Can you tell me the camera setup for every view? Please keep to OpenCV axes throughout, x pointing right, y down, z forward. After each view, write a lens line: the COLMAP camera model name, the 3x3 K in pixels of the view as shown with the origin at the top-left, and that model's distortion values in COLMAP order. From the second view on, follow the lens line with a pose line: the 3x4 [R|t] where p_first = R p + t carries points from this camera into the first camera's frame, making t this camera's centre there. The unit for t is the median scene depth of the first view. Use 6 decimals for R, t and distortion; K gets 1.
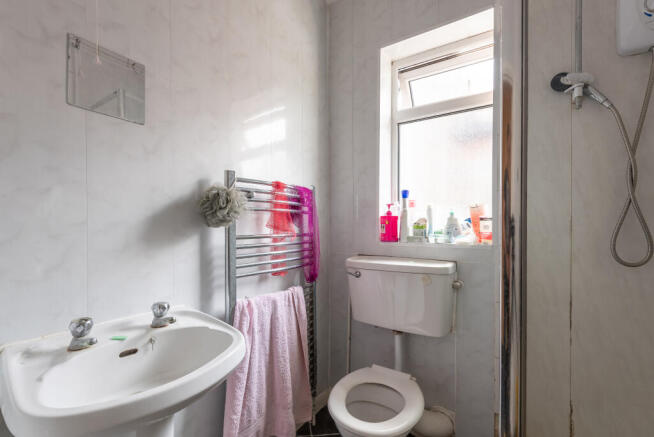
lens RADIAL K [[290.4, 0, 325.8], [0, 290.4, 227.4], [0, 0, 1]] dist [0.002522, -0.000092]
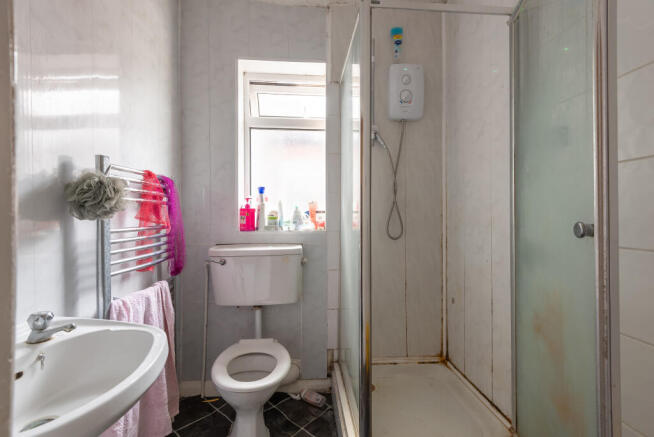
lens RADIAL K [[281.6, 0, 327.0], [0, 281.6, 218.5], [0, 0, 1]] dist [-0.000734, -0.000355]
pose [[0.784052, -0.007994, 0.620644, -0.246545], [0.007906, 0.999965, 0.002893, -0.001096], [-0.620645, 0.002638, 0.784087, -0.070034]]
